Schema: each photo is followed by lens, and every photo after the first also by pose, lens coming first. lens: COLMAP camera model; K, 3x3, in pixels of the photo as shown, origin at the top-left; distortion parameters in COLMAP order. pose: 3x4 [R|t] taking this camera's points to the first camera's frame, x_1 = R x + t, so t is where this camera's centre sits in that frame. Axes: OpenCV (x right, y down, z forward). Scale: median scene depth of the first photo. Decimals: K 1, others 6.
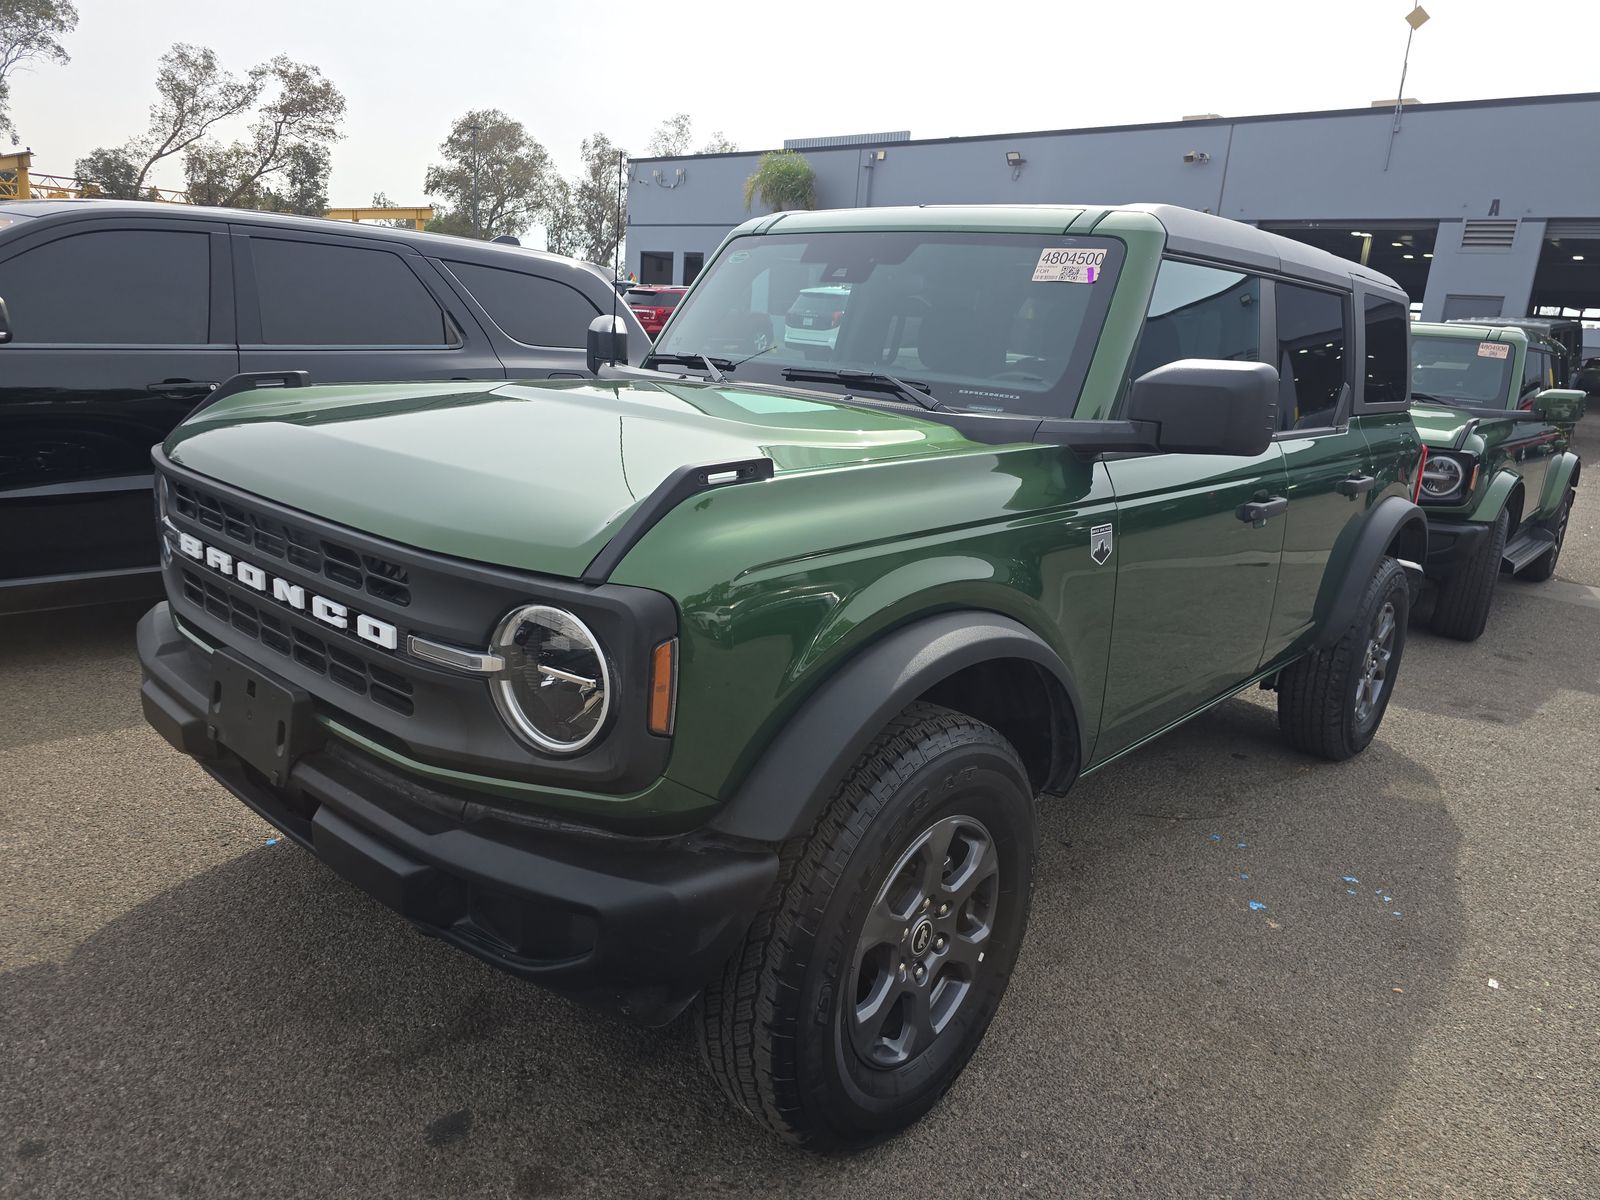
lens RADIAL K [[1095.6, 0, 795.4], [0, 1095.6, 593.4], [0, 0, 1]] dist [0.006691, 0.006356]
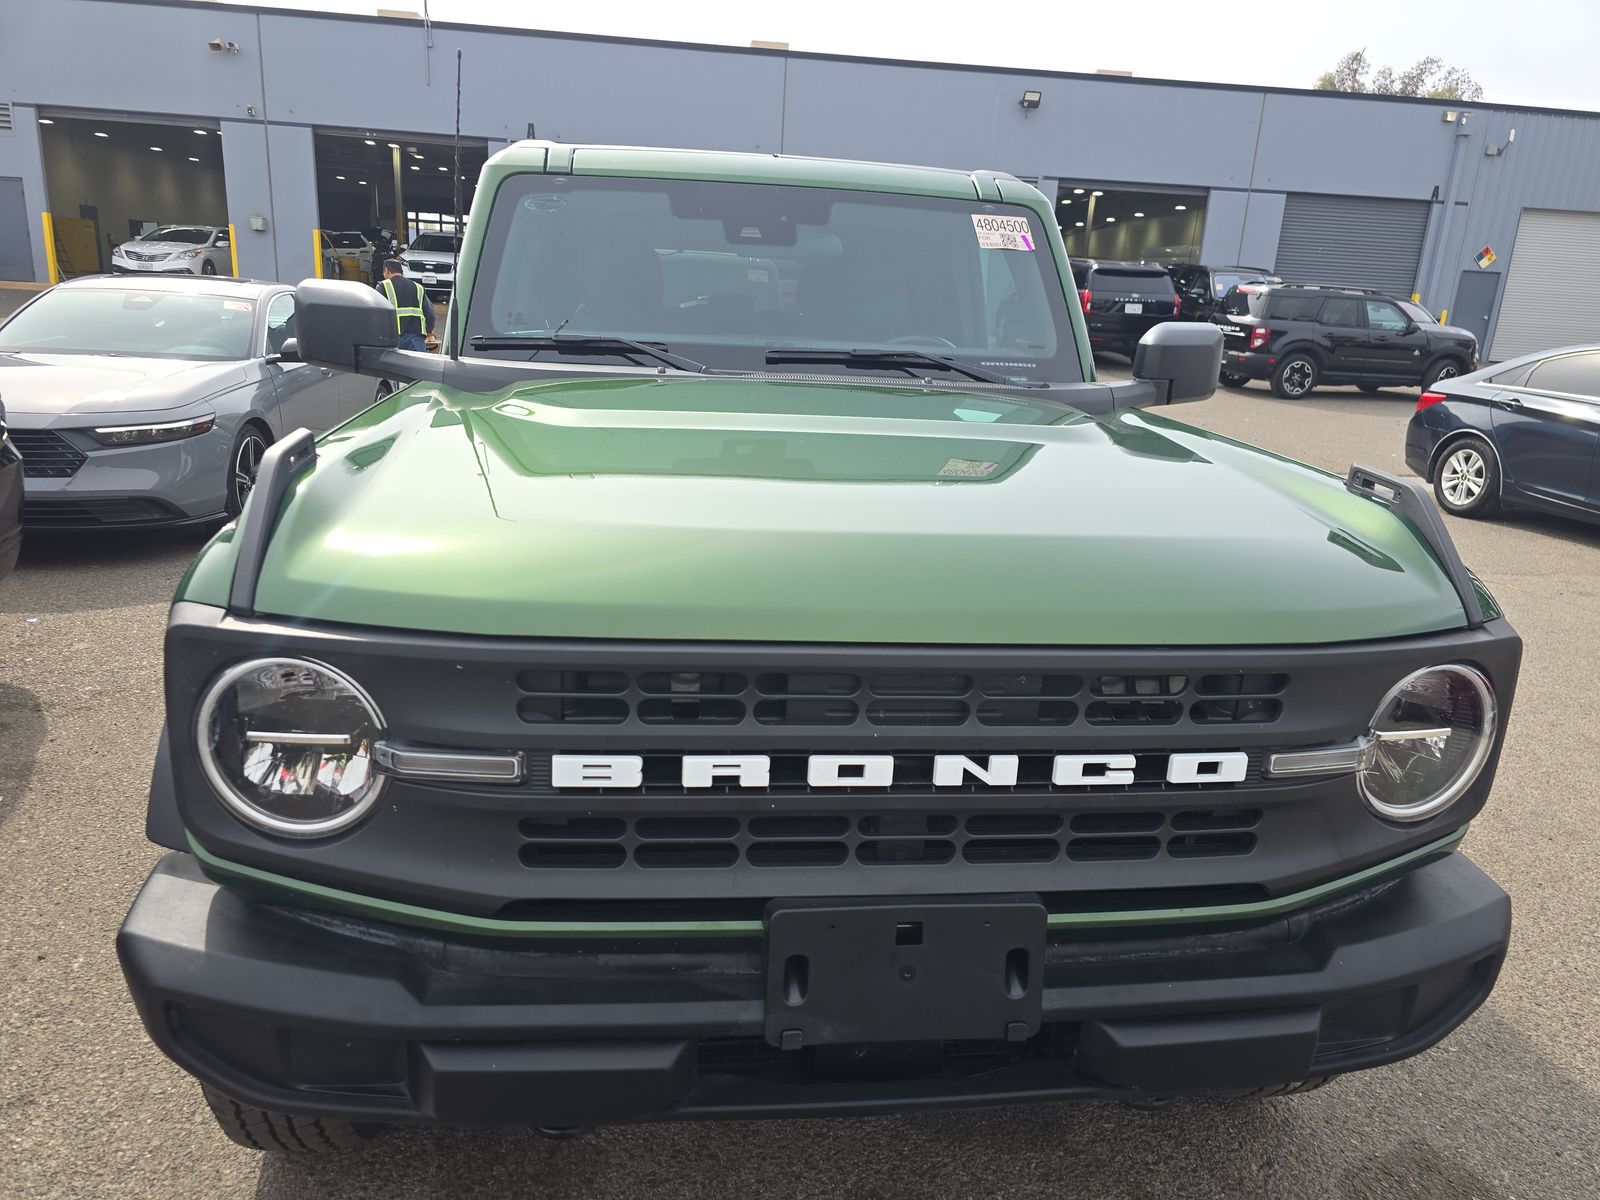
lens RADIAL K [[1095.6, 0, 797.8], [0, 1095.6, 598.1], [0, 0, 1]] dist [0.006691, 0.006356]
pose [[0.657966, -0.237755, 0.714530, -0.707345], [0.177187, 0.971090, 0.159963, -0.164664], [-0.731906, 0.021356, 0.681071, 0.445461]]
